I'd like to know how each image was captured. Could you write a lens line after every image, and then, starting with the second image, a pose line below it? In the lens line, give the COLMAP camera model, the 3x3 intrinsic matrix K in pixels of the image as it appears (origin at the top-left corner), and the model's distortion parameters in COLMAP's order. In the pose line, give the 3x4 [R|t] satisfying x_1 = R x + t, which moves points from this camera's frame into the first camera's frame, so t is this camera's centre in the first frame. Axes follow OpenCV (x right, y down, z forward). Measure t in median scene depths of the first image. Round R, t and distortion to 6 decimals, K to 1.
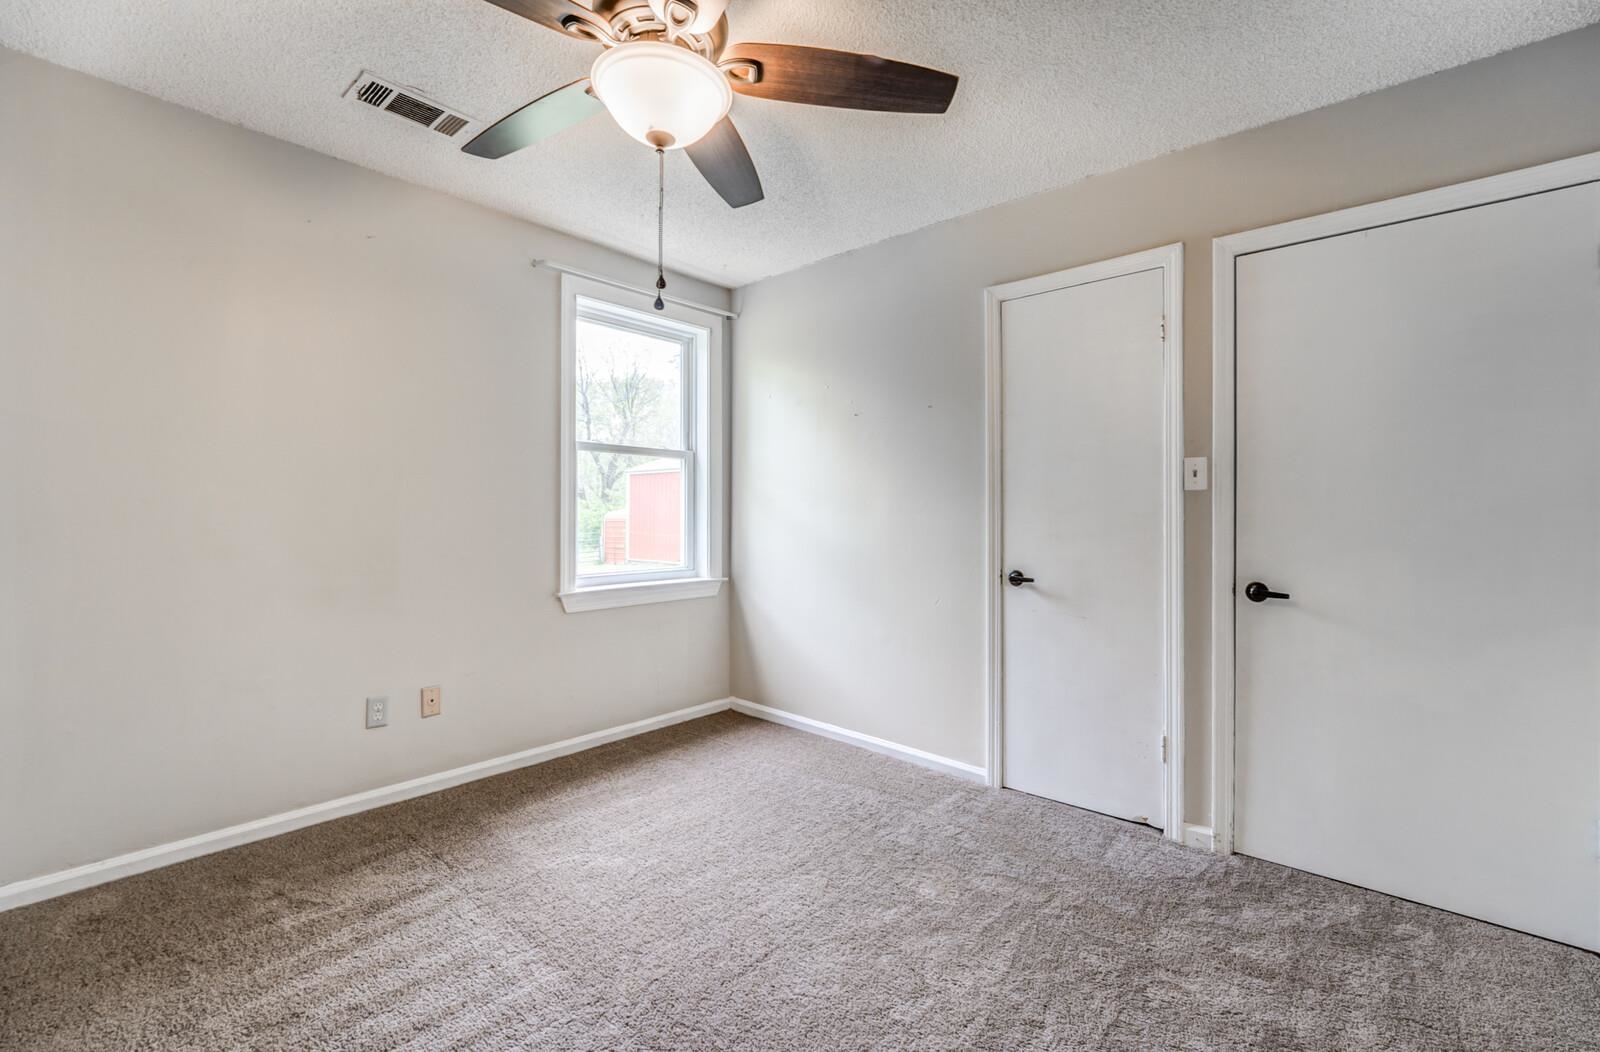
lens RADIAL K [[689.6, 0, 823.6], [0, 689.6, 512.5], [0, 0, 1]] dist [0.002522, 0.001324]
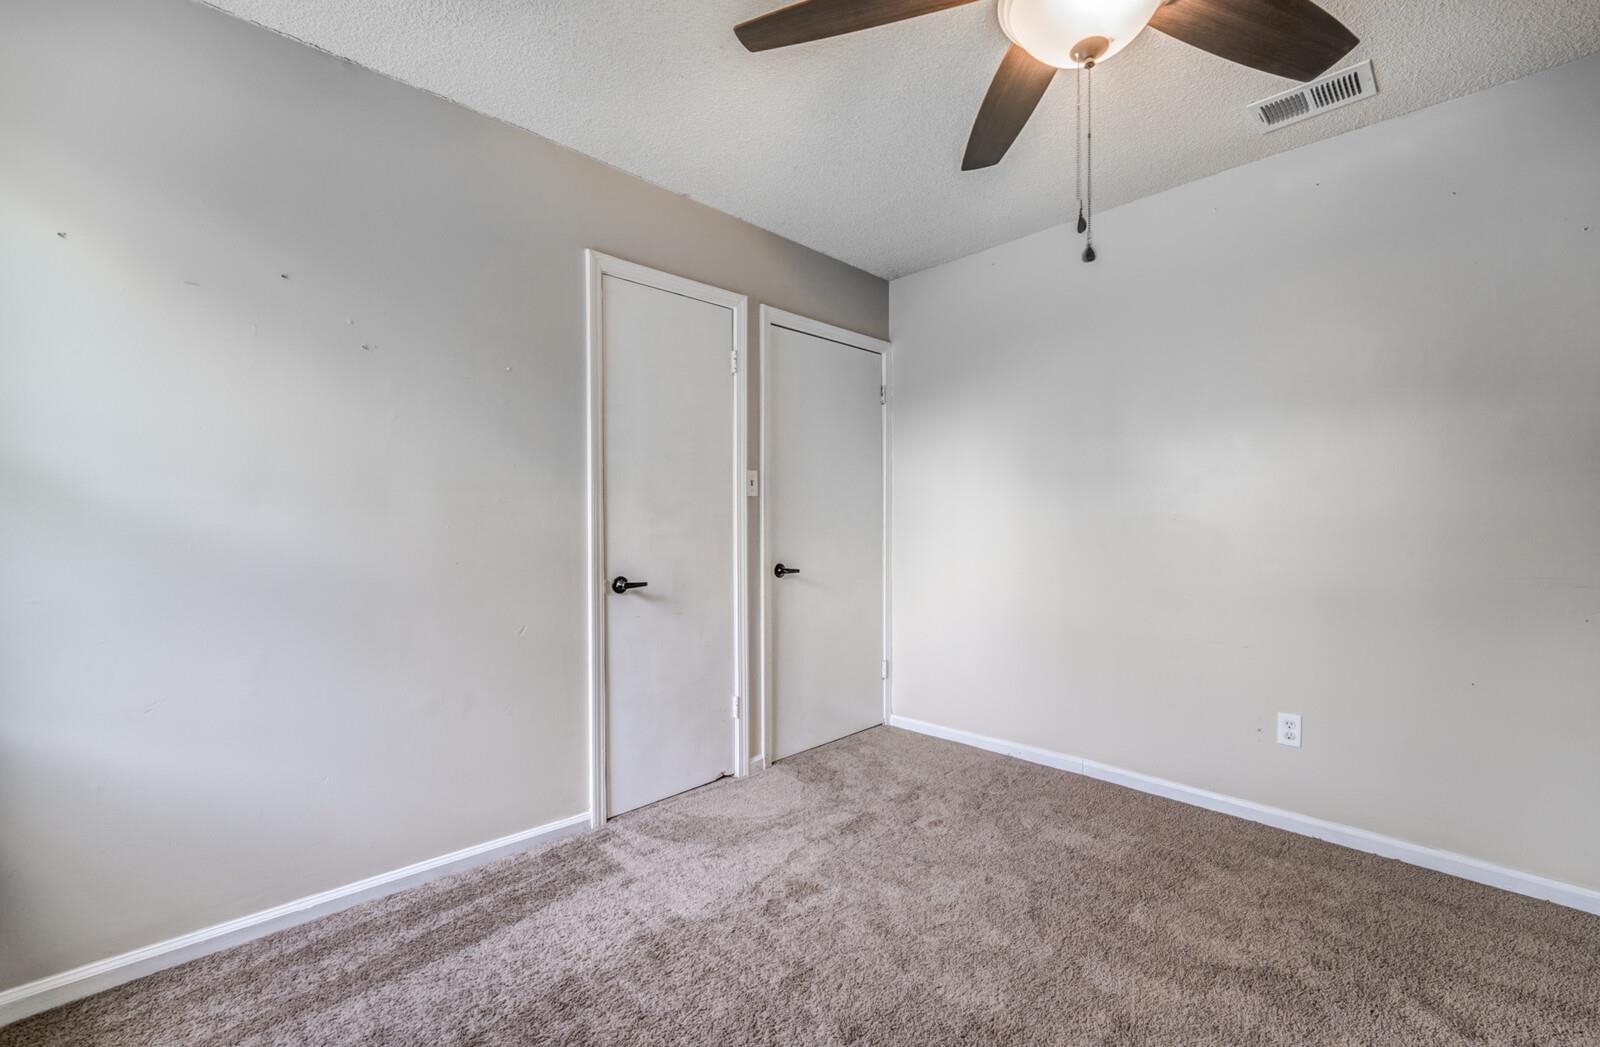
lens RADIAL K [[654.8, 0, 791.4], [0, 654.8, 525.7], [0, 0, 1]] dist [-0.000327, -0.000347]
pose [[0.093525, -0.018368, 0.995447, -0.631465], [-0.005697, 0.999804, 0.018983, -0.001216], [-0.995601, -0.007447, 0.093402, 0.779443]]
